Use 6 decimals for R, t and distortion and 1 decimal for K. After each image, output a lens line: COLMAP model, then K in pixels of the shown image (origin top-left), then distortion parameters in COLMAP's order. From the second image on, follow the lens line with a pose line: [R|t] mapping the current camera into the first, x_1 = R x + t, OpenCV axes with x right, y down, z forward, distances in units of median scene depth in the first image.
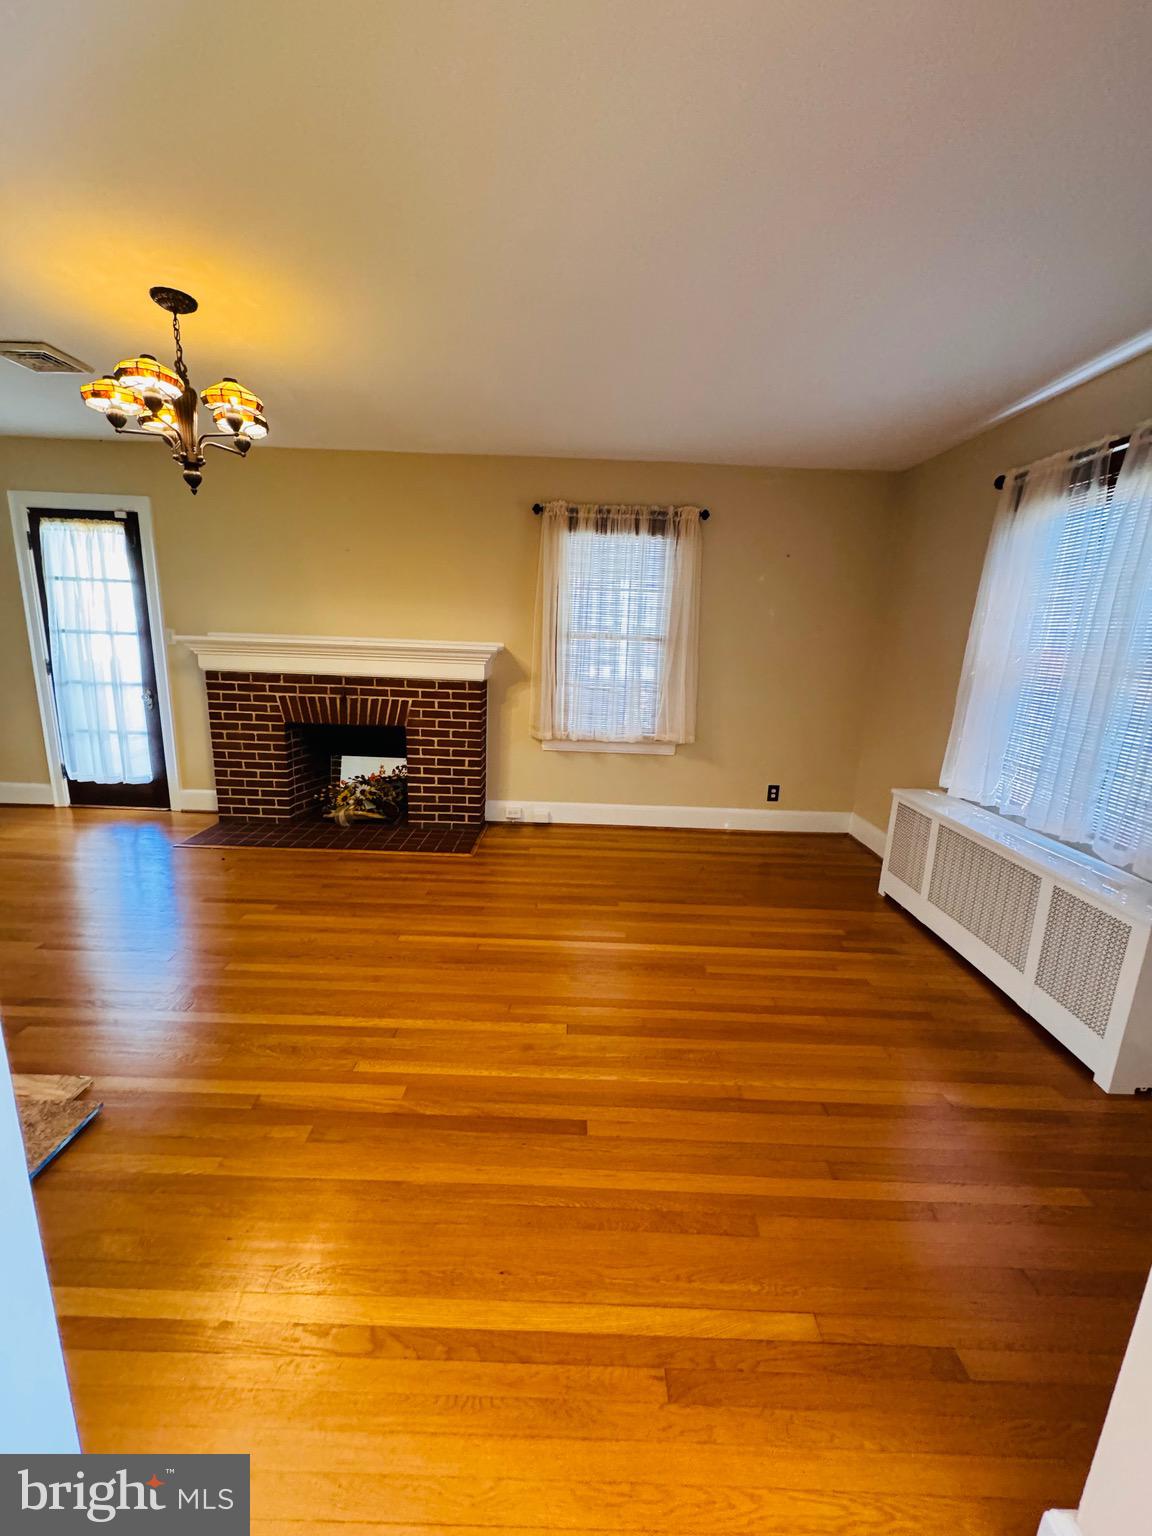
lens RADIAL K [[610.1, 0, 576.4], [0, 610.1, 768.1], [0, 0, 1]] dist [-0.002975, 0.000029]
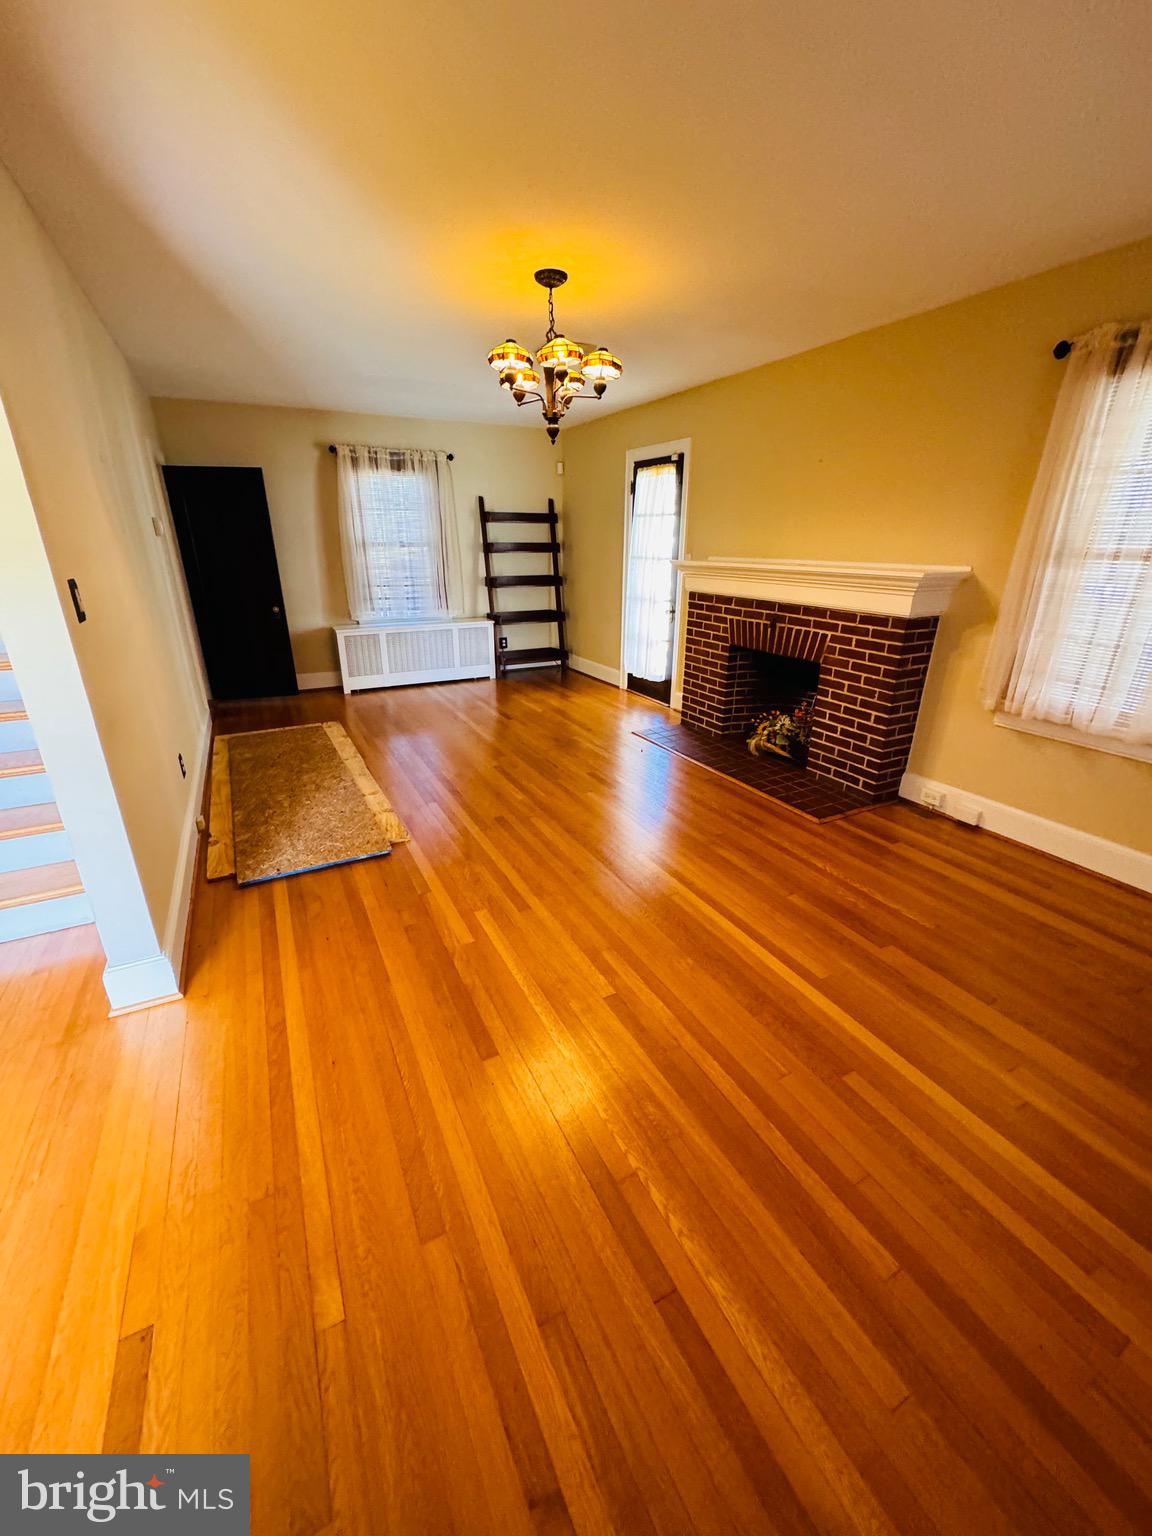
lens RADIAL K [[610.1, 0, 576.6], [0, 610.1, 769.0], [0, 0, 1]] dist [-0.002975, 0.000029]
pose [[0.459746, 0.279511, -0.842916, 0.351358], [-0.175207, 0.959068, 0.222465, -0.056139], [0.870596, 0.045407, 0.489900, 0.260436]]
